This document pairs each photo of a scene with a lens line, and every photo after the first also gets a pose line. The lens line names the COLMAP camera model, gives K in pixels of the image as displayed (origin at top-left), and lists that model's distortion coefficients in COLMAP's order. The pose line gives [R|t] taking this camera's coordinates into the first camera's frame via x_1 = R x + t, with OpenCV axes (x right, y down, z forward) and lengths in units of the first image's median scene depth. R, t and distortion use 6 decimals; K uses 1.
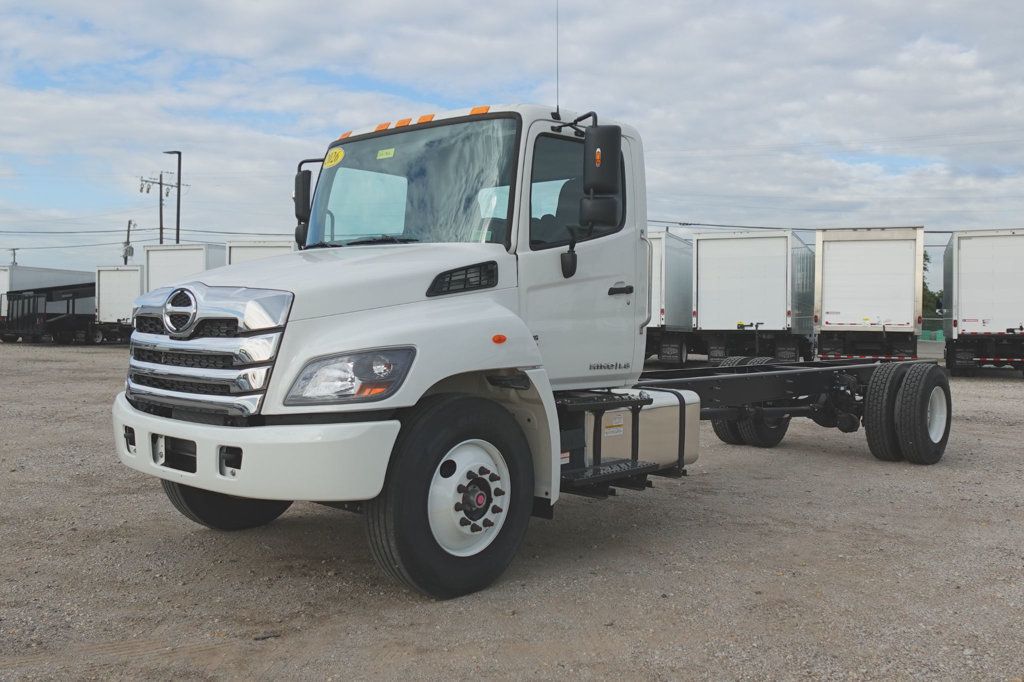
lens RADIAL K [[923.4, 0, 512.0], [0, 923.4, 341.0], [0, 0, 1]] dist [-0.004333, -0.008787]
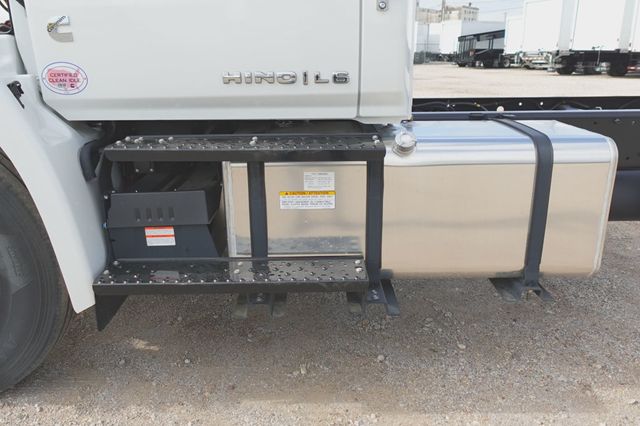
lens RADIAL K [[505.1, 0, 314.2], [0, 505.1, 210.3], [0, 0, 1]] dist [-0.006187, 0.002088]
pose [[0.659617, 0.201550, -0.724074, 0.339365], [0.004043, 0.962409, 0.271575, 0.022113], [0.751591, -0.182063, 0.634007, 0.832055]]
